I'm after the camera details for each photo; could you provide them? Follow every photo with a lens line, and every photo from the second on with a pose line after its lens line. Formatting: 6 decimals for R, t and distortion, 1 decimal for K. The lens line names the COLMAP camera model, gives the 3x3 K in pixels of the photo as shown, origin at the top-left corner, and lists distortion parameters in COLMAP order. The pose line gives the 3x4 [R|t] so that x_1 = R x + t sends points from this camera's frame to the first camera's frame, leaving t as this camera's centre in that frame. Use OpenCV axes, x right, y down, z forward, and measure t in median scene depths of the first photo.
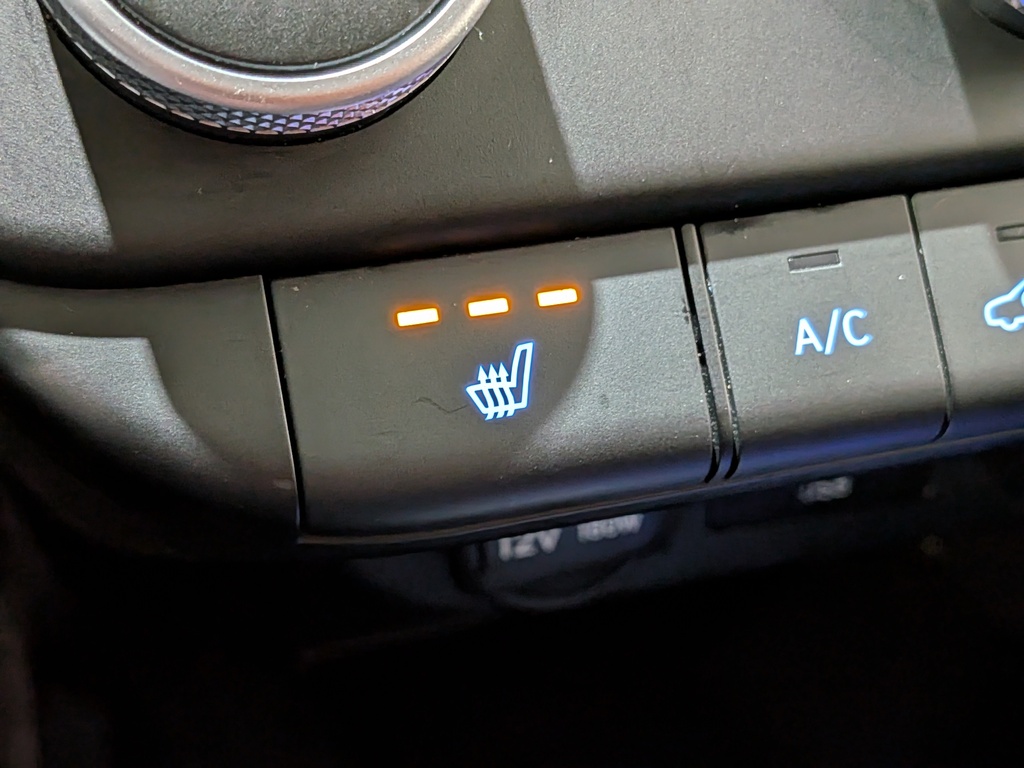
lens RADIAL K [[1502.3, 0, 499.9], [0, 1502.3, 400.1], [0, 0, 1]] dist [0.020468, 0.030088]
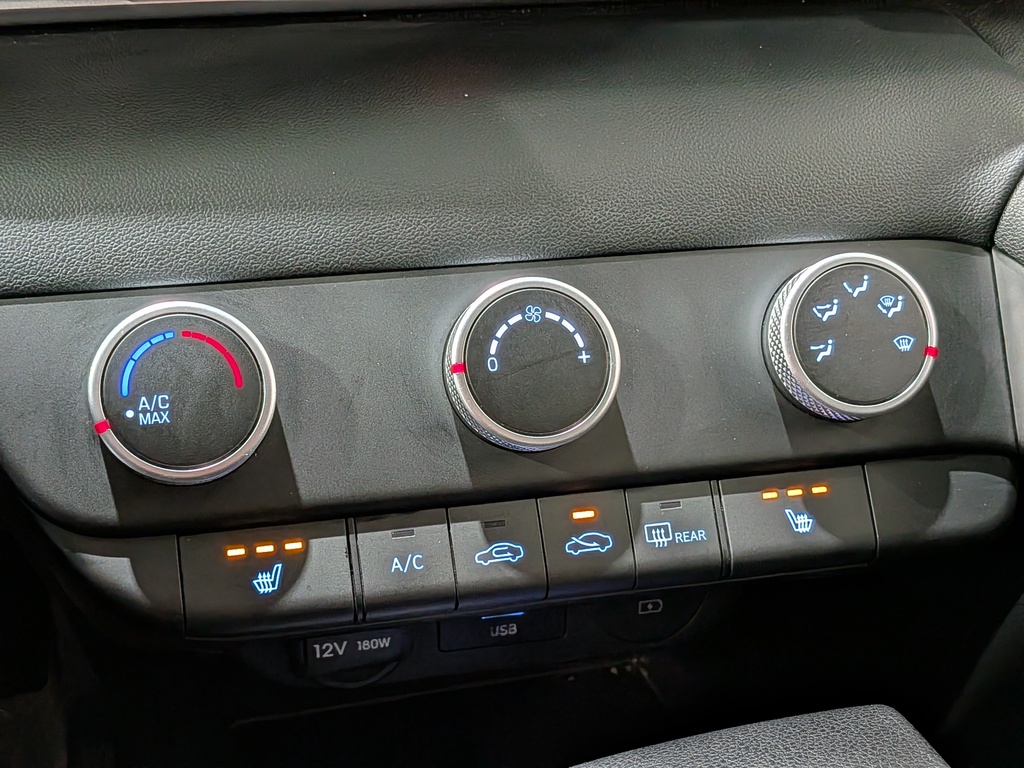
lens RADIAL K [[1498.9, 0, 496.9], [0, 1498.9, 386.7], [0, 0, 1]] dist [0.024938, 0.025411]
pose [[0.998752, 0.045000, -0.021658, 0.415387], [-0.046855, 0.994418, -0.094534, -0.110115], [0.017283, 0.095431, 0.995286, -1.507328]]
